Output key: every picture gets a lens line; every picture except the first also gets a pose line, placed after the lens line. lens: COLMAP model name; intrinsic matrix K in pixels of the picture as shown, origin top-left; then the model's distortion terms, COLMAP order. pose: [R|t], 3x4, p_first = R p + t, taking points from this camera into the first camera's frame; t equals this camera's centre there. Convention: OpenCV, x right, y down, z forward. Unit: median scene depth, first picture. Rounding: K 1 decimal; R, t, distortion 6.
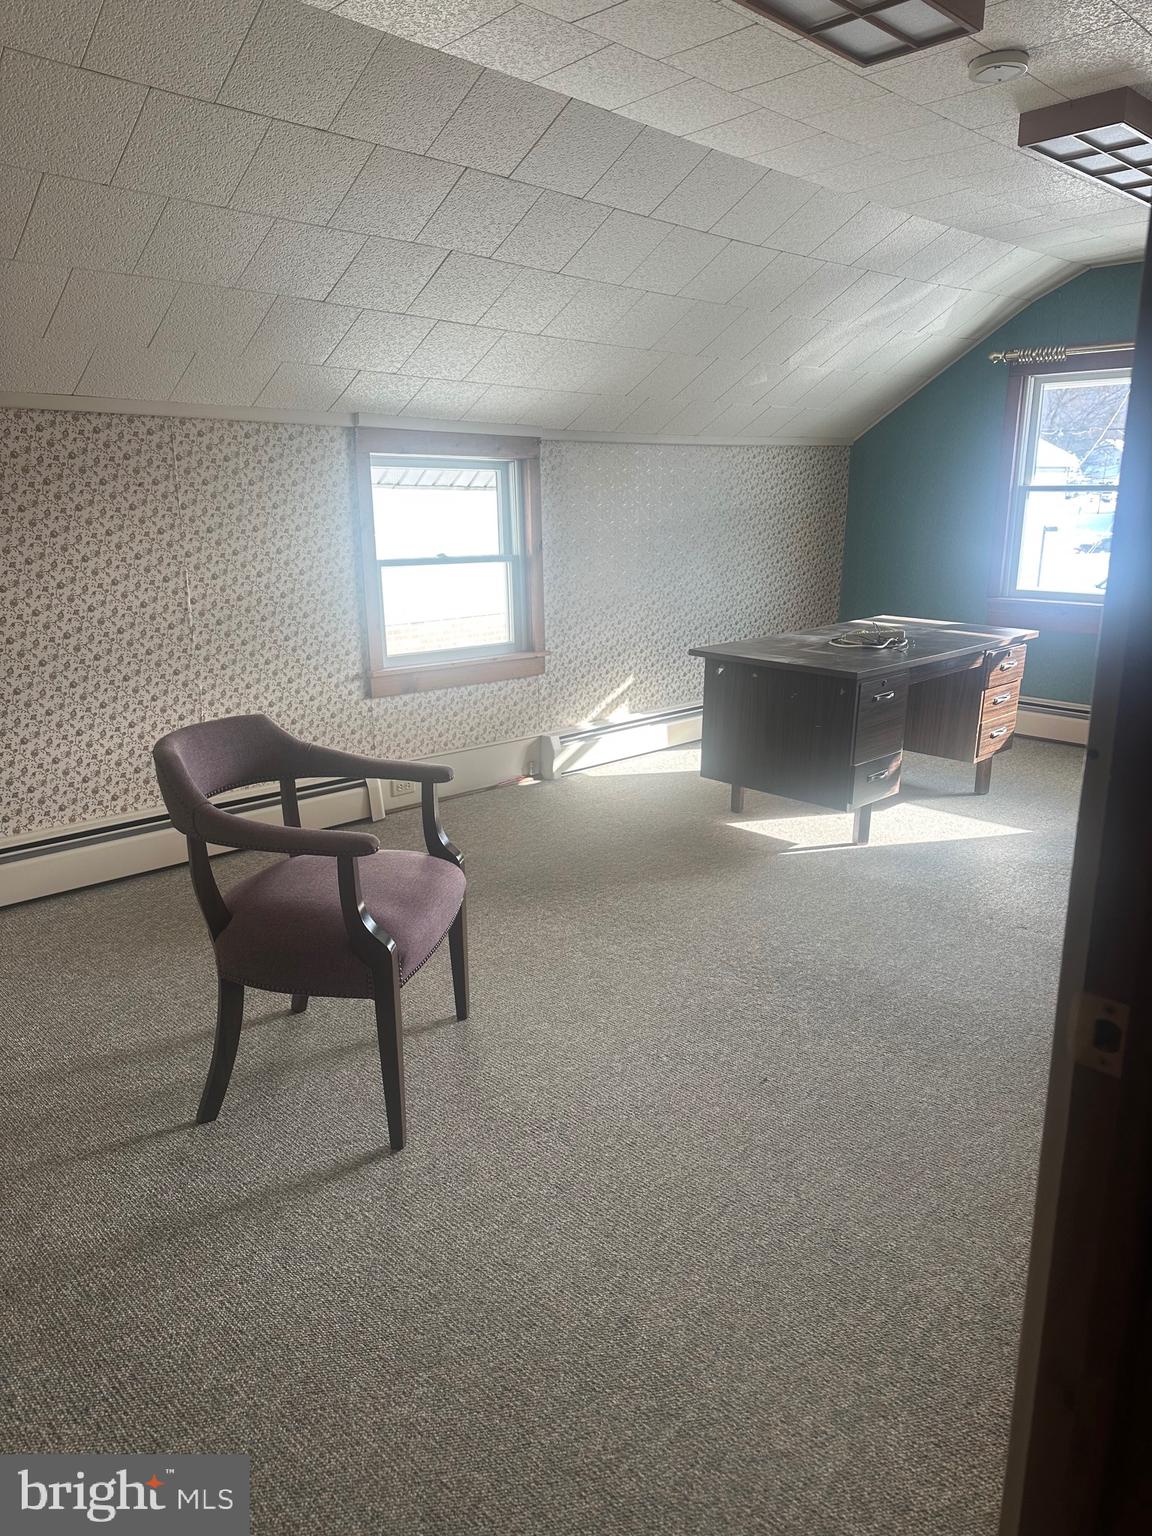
lens RADIAL K [[1079.3, 0, 565.4], [0, 1079.3, 777.8], [0, 0, 1]] dist [0.049178, -0.055478]
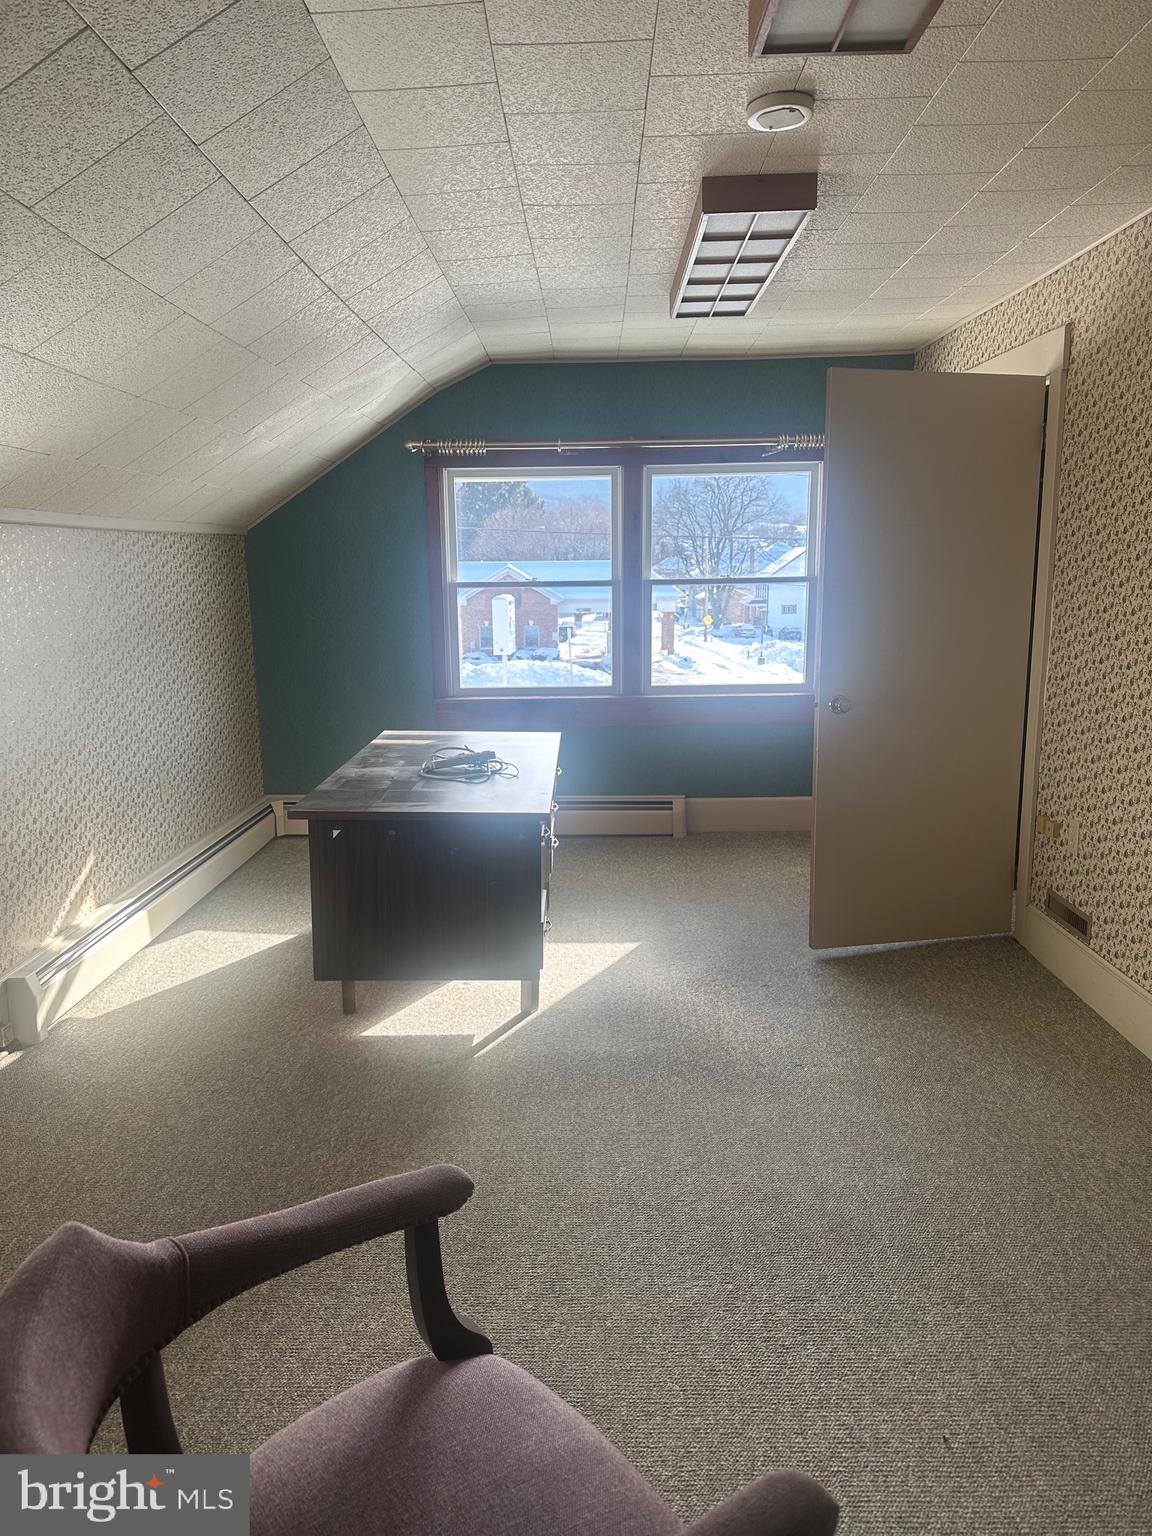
lens RADIAL K [[1079.3, 0, 575.1], [0, 1079.3, 764.4], [0, 0, 1]] dist [0.049178, -0.055478]
pose [[0.718492, -0.132276, 0.682841, -0.194930], [0.192905, 0.981132, -0.012917, -0.086642], [-0.668249, 0.141004, 0.730453, 0.291167]]
